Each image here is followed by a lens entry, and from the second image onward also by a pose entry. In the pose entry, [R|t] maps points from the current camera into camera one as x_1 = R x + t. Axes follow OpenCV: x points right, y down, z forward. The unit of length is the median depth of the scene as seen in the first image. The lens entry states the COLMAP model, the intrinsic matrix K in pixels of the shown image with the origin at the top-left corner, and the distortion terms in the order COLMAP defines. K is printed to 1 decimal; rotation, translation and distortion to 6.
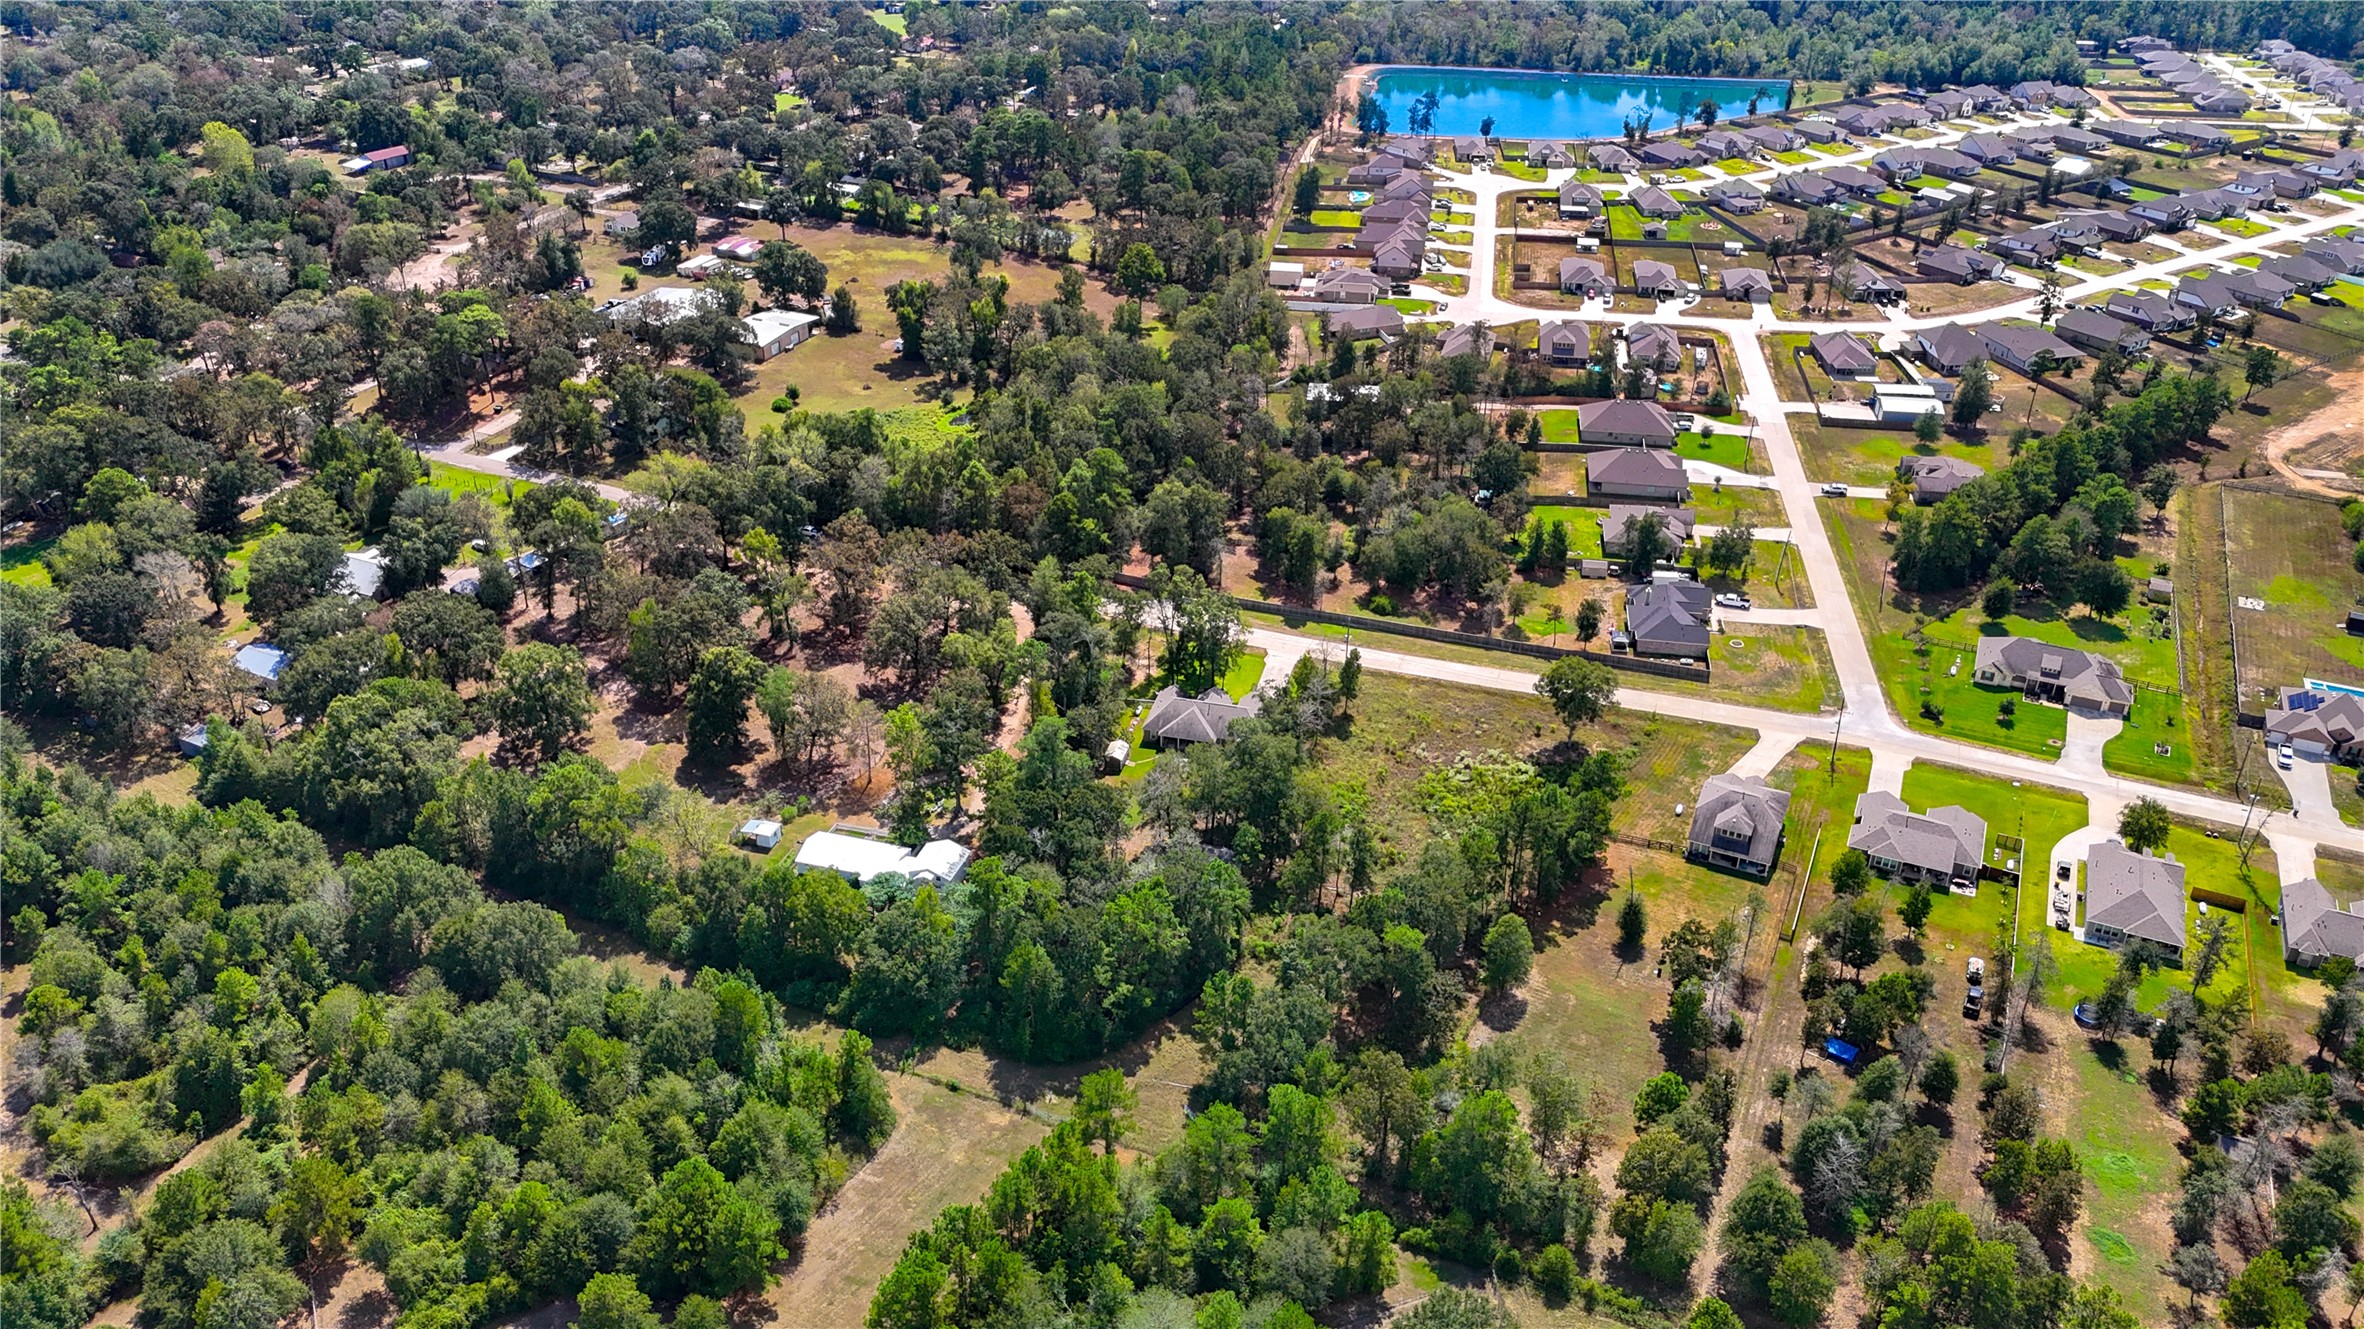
lens RADIAL K [[1715.6, 0, 1180.1], [0, 1715.6, 719.2], [0, 0, 1]] dist [0.069749, -0.066432]
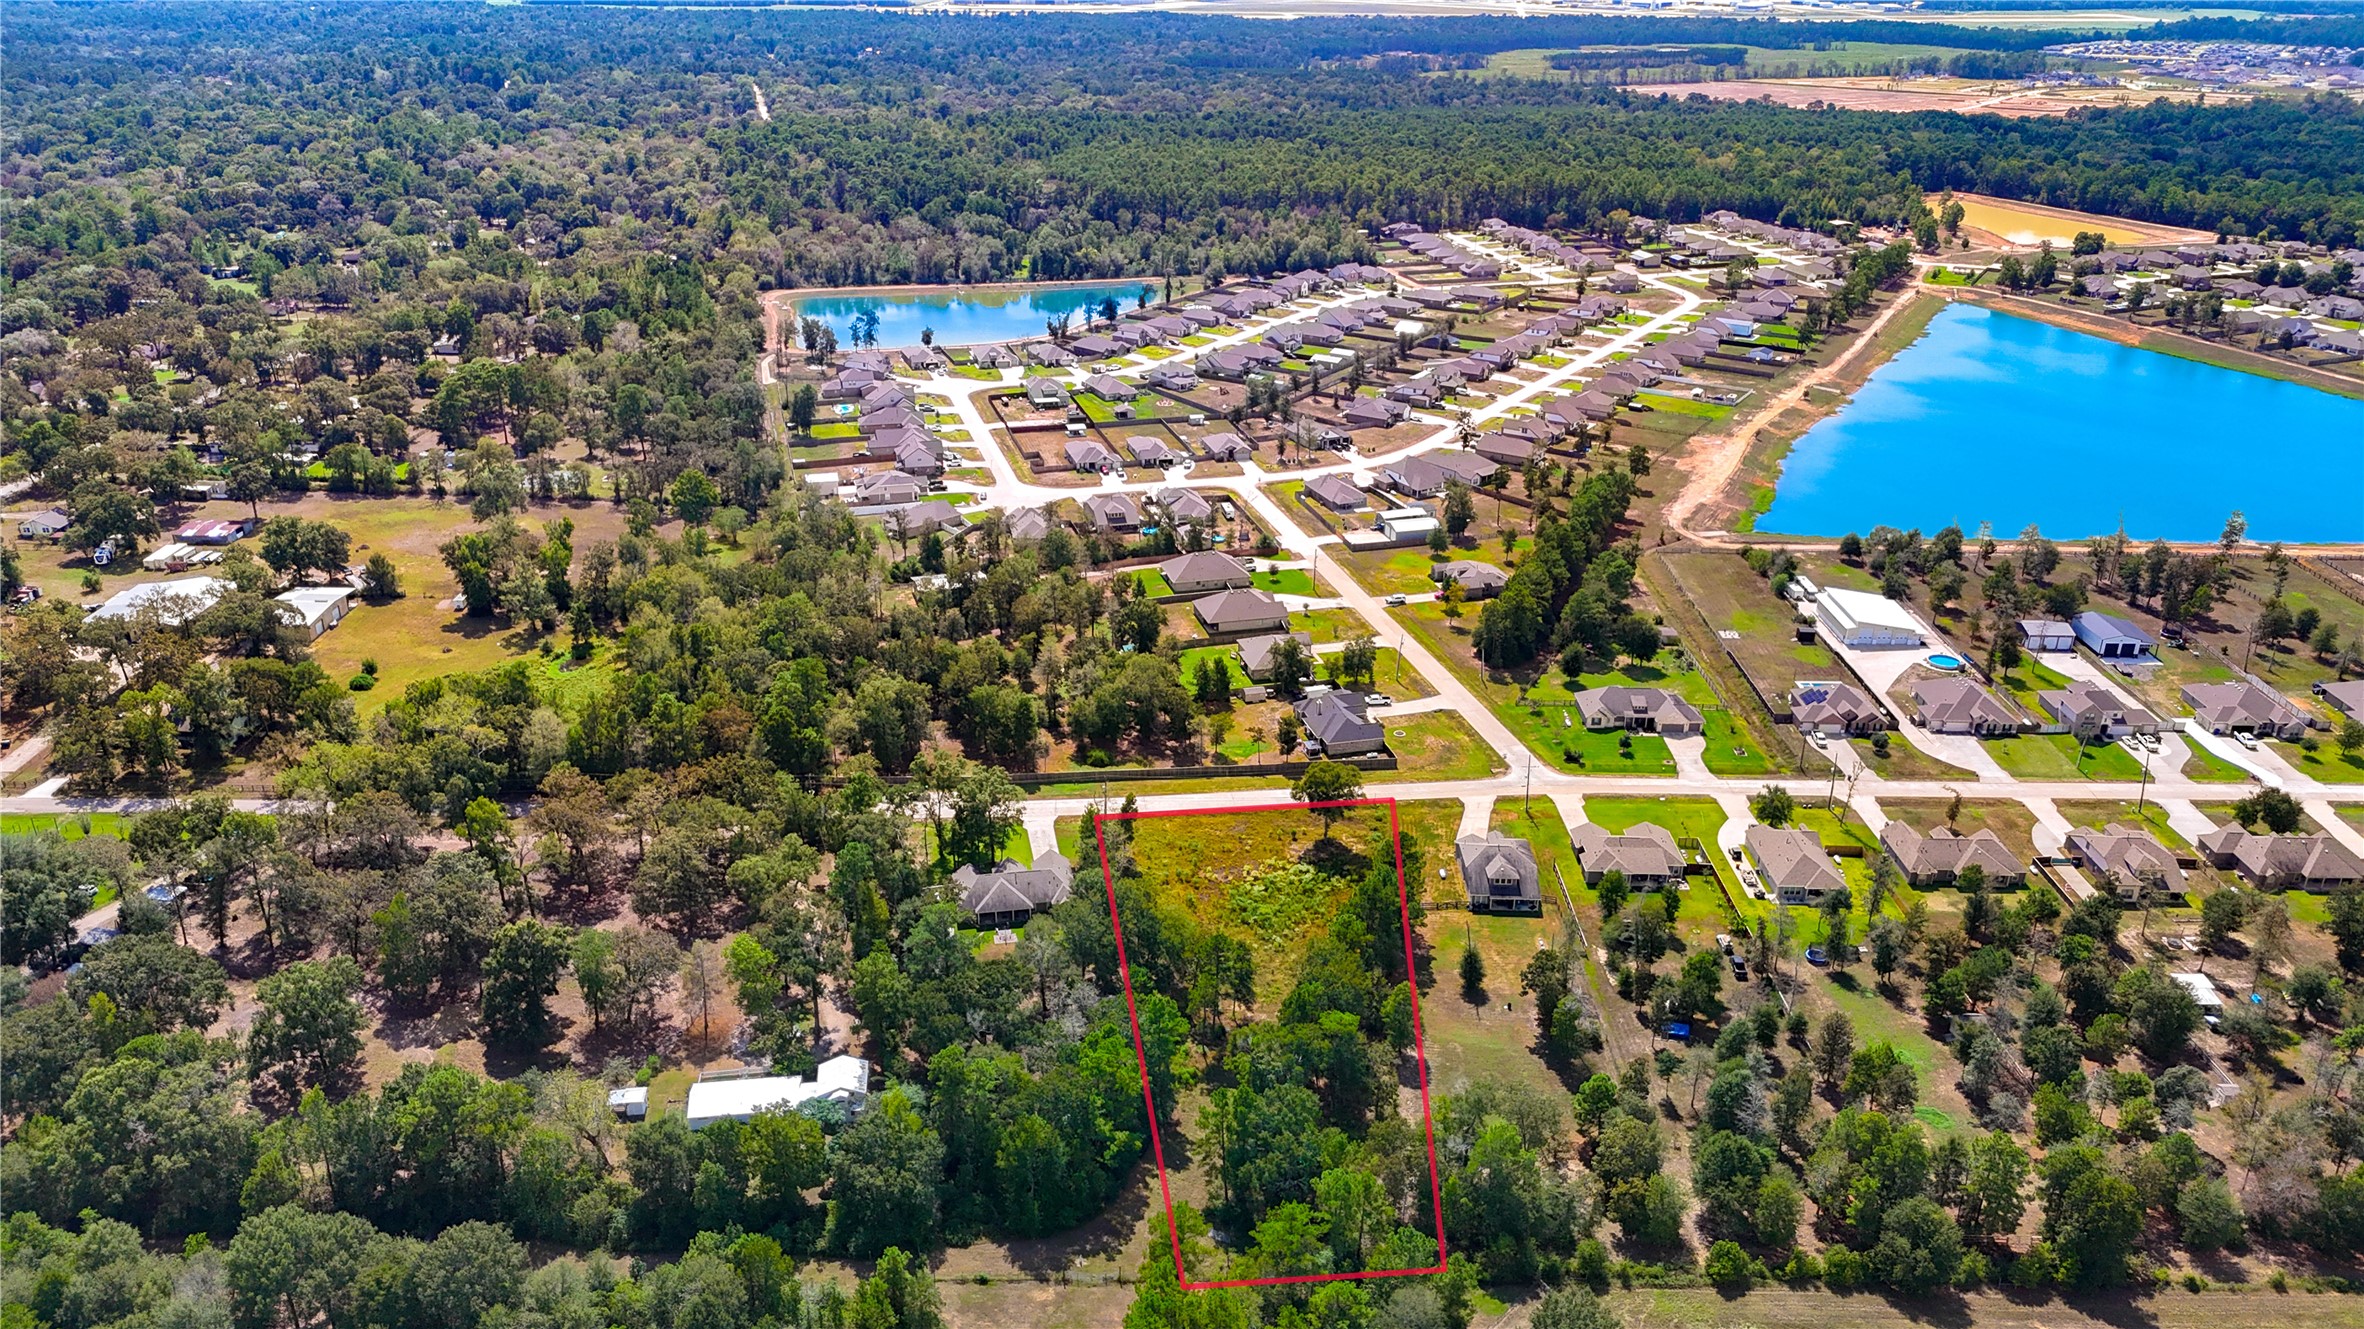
lens RADIAL K [[1726.1, 0, 1182.0], [0, 1726.1, 664.5], [0, 0, 1]] dist [0.079113, -0.079378]
pose [[0.909886, -0.162478, 0.381717, -0.176792], [0.216143, 0.971031, -0.101892, -0.001857], [-0.354103, 0.175216, 0.918646, -0.012017]]
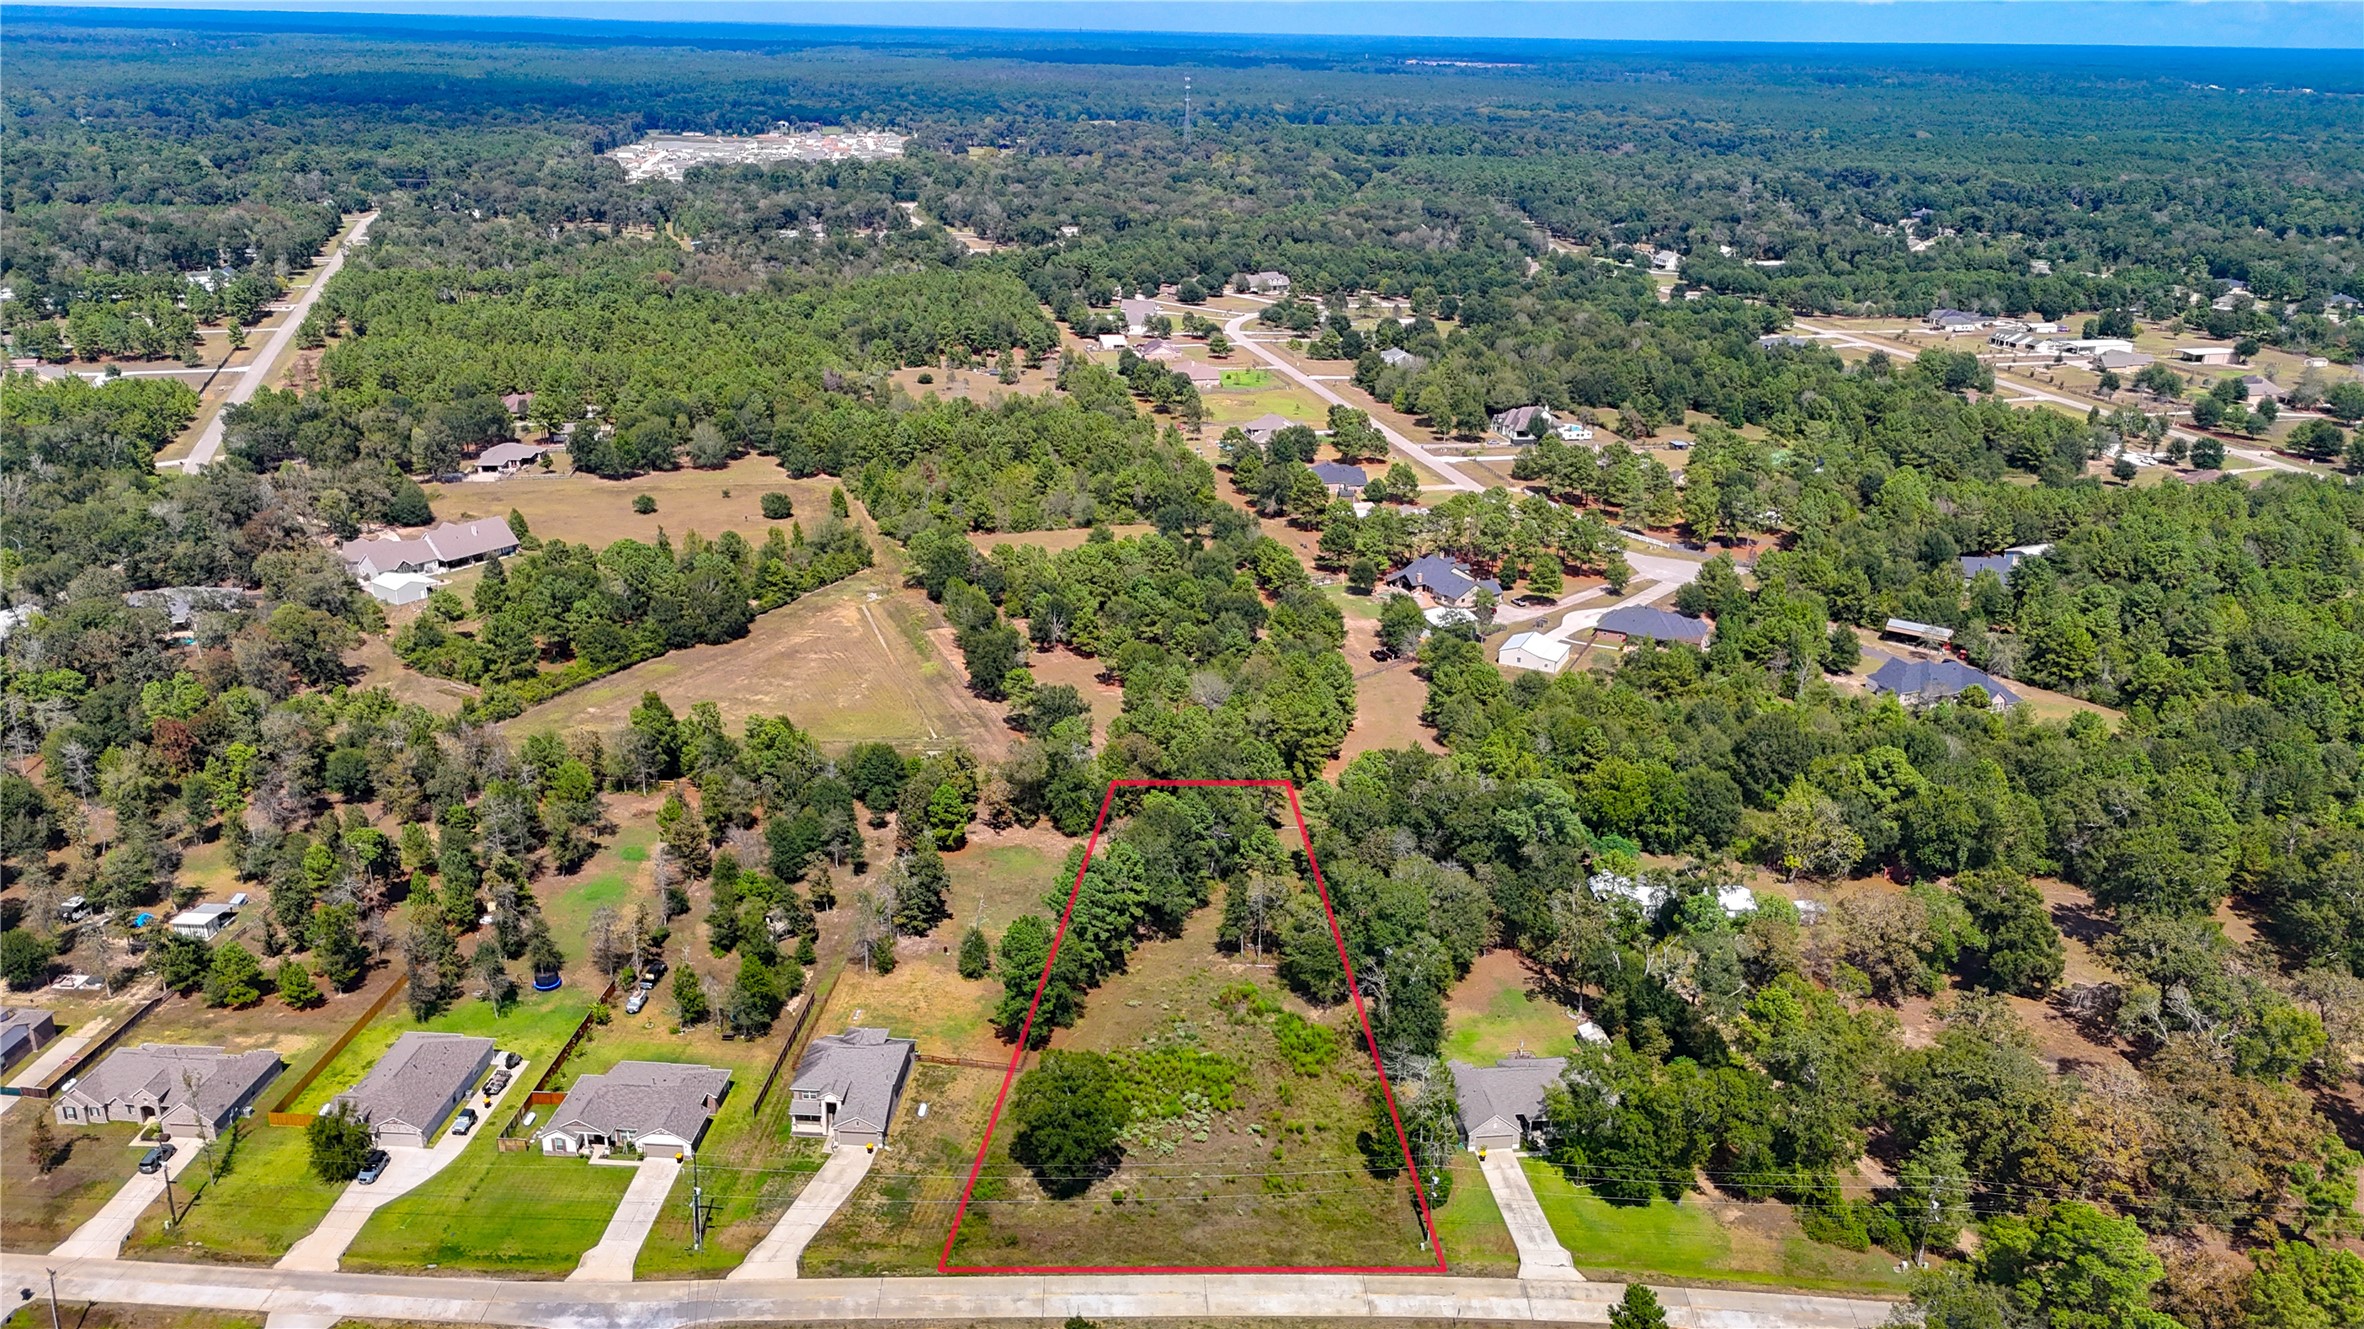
lens RADIAL K [[1726.1, 0, 1182.0], [0, 1726.1, 664.5], [0, 0, 1]] dist [0.079113, -0.079378]
pose [[-0.933270, 0.100834, -0.344730, 0.269596], [-0.211693, 0.620940, 0.754731, -0.439624], [0.290159, 0.777345, -0.558159, 0.822106]]
